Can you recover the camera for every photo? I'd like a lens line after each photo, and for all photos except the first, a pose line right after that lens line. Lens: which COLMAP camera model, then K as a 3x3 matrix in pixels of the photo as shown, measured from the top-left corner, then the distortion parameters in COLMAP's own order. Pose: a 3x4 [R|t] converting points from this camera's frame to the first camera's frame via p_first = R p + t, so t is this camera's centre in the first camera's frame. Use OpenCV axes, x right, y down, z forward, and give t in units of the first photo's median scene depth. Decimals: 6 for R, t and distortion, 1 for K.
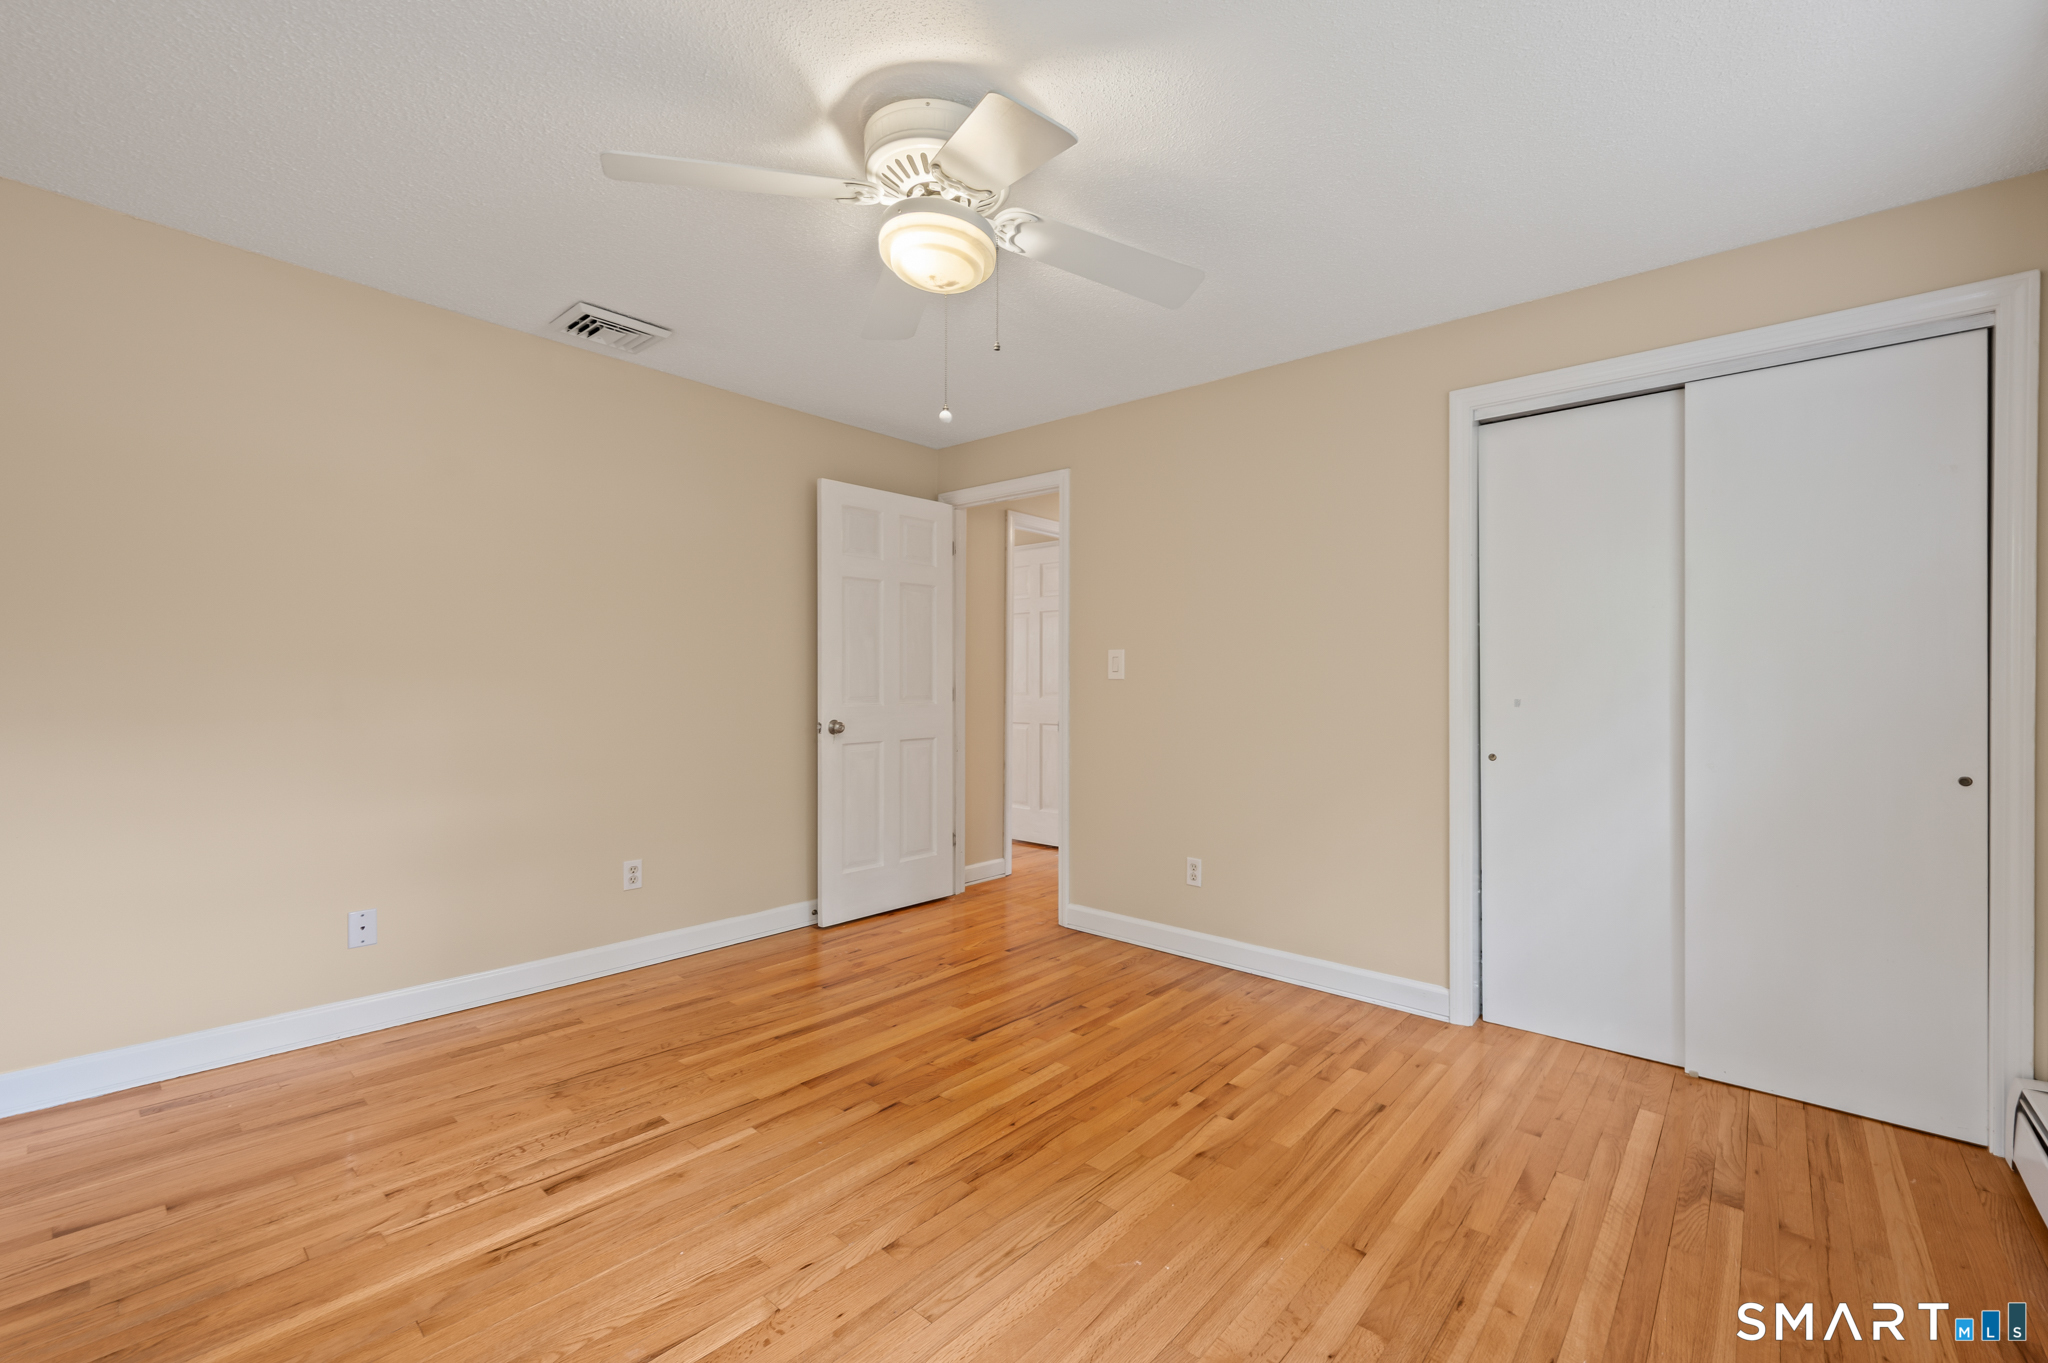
lens RADIAL K [[876.1, 0, 1024.0], [0, 876.1, 681.1], [0, 0, 1]] dist [0.012223, -0.000277]
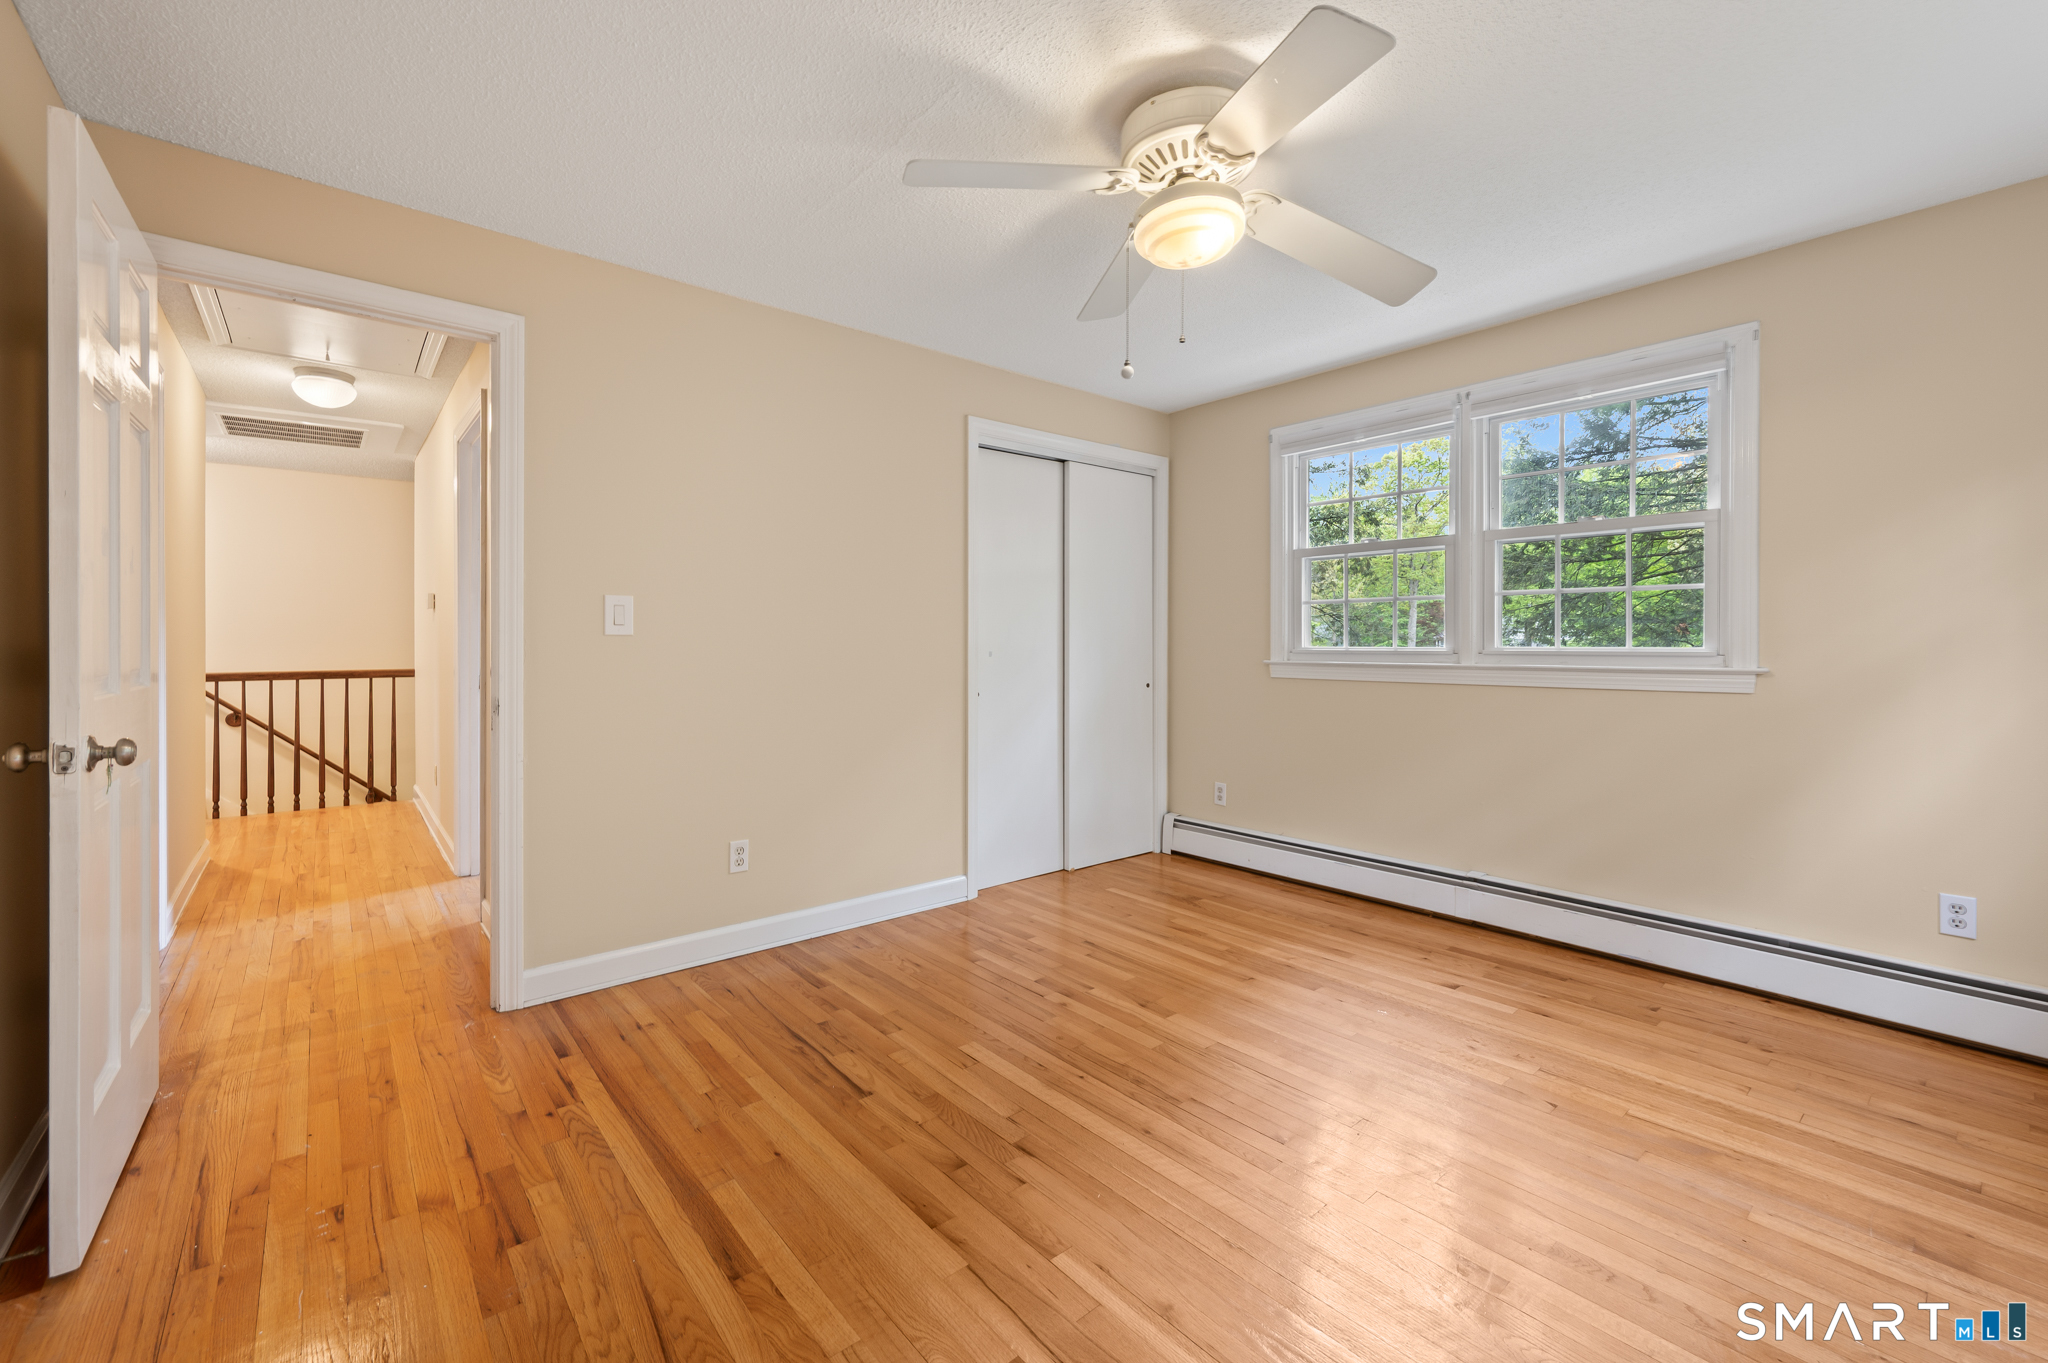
lens RADIAL K [[812.9, 0, 1169.6], [0, 812.9, 649.2], [0, 0, 1]] dist [-0.003996, 0.000038]
pose [[0.069025, -0.014179, 0.997514, -0.694199], [-0.005636, 0.999877, 0.014603, -0.003469], [-0.997599, -0.006630, 0.068937, 0.620731]]
